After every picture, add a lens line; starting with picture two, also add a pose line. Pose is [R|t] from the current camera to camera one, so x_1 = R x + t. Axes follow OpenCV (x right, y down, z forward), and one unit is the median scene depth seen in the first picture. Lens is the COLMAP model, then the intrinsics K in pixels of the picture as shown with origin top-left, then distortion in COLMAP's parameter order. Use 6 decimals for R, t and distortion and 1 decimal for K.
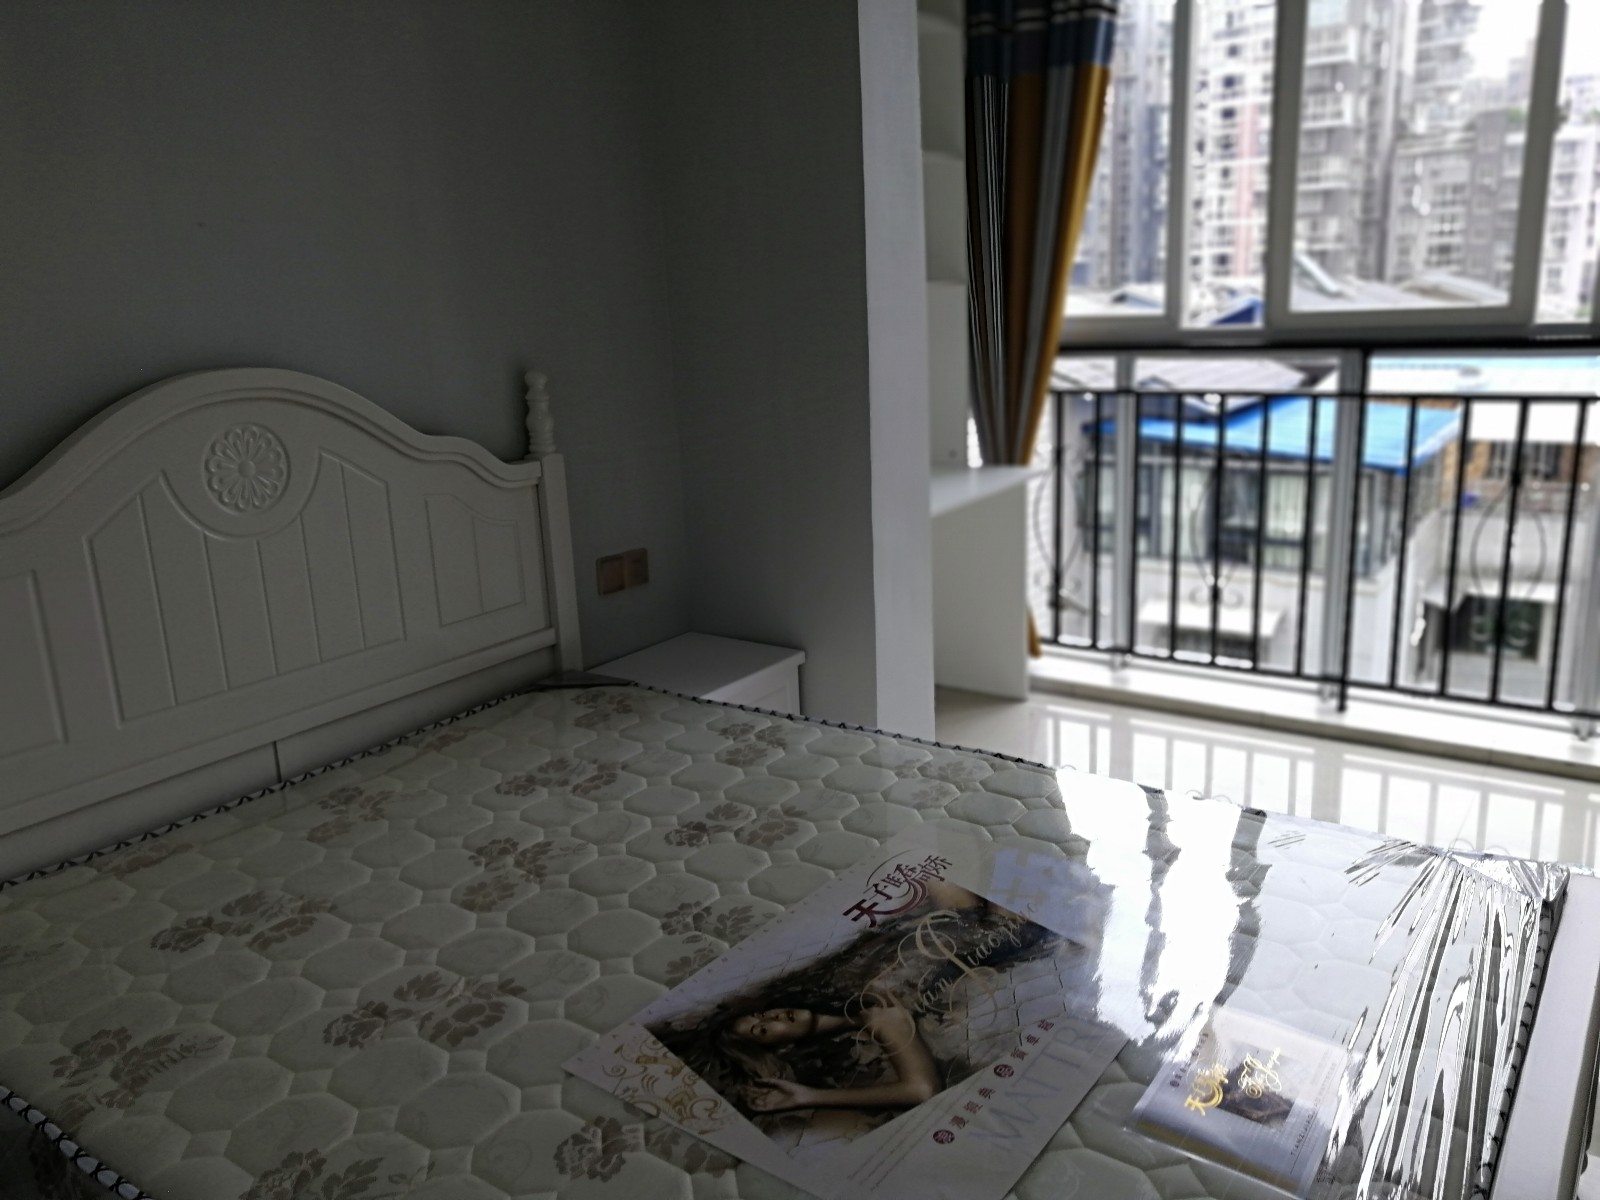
lens RADIAL K [[1229.0, 0, 803.9], [0, 1229.0, 600.3], [0, 0, 1]] dist [0.004958, 0.004744]
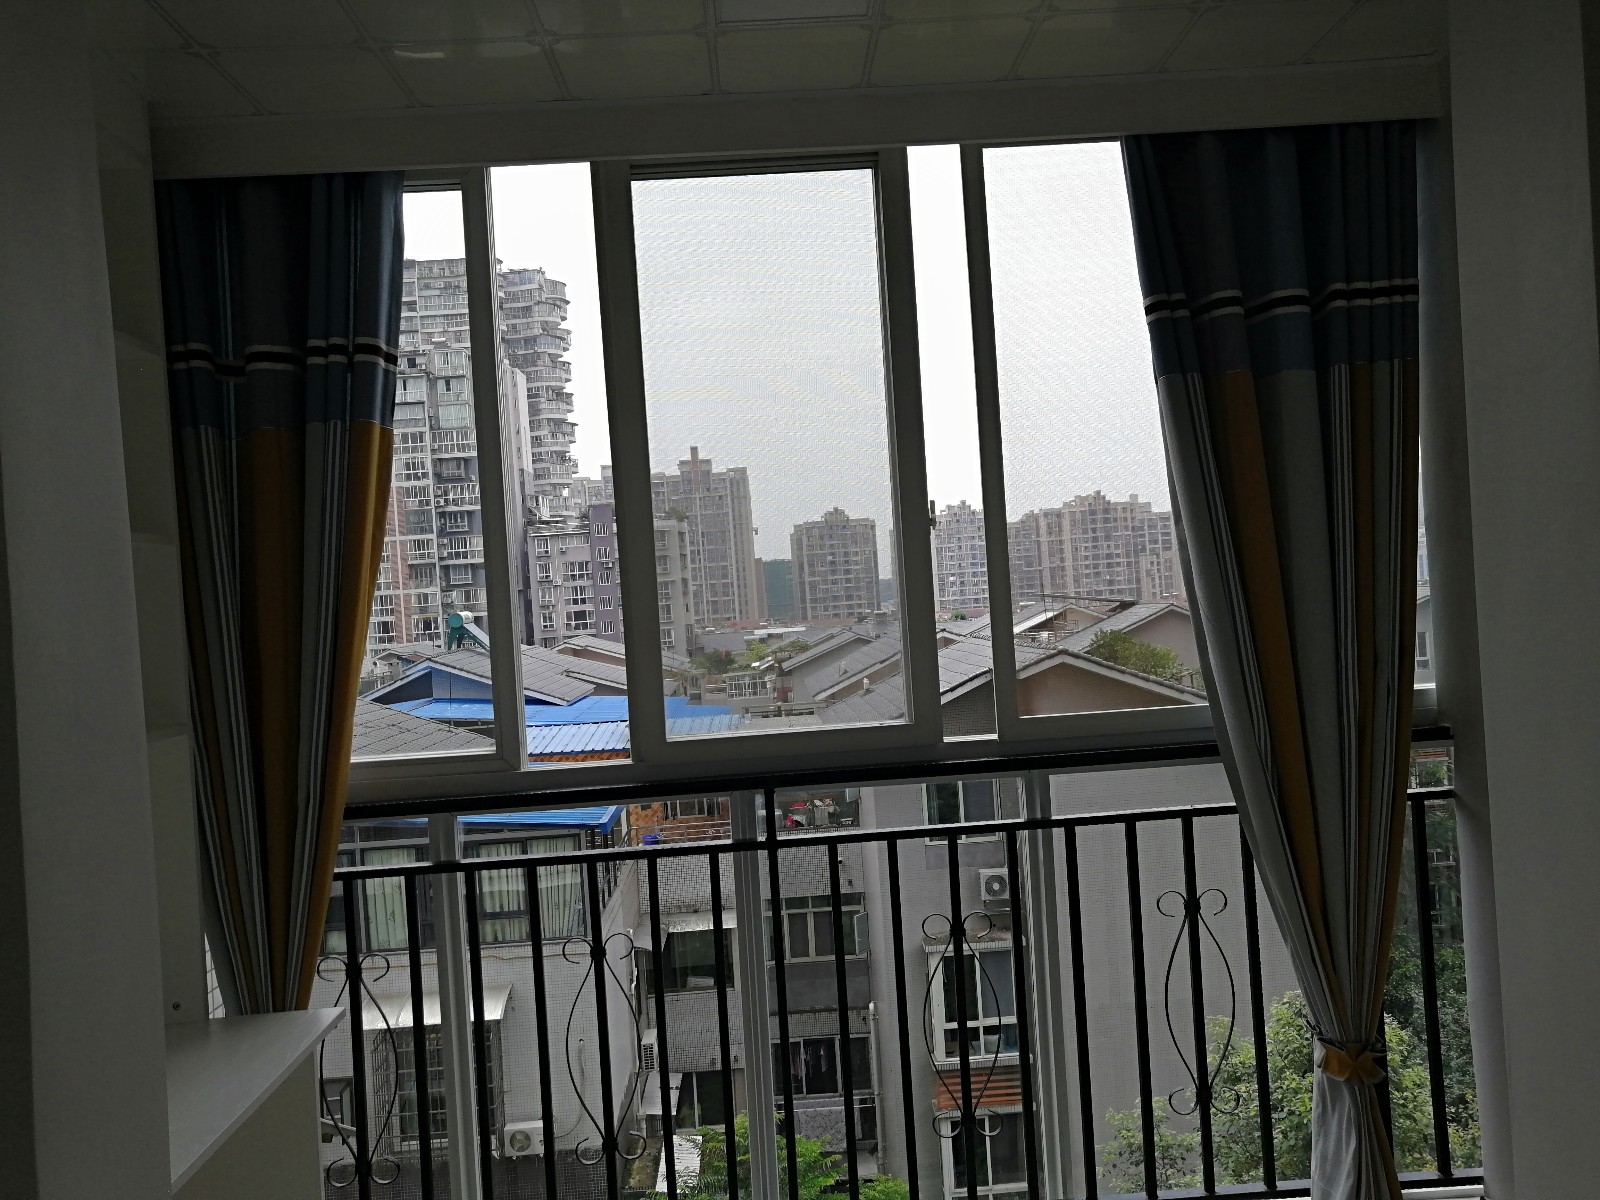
lens RADIAL K [[1229.0, 0, 803.9], [0, 1229.0, 600.3], [0, 0, 1]] dist [0.004958, 0.004744]
pose [[0.799472, -0.005433, 0.600679, 0.003252], [0.178046, 0.957169, -0.228312, -0.067558], [-0.573711, 0.289477, 0.766197, 0.177316]]
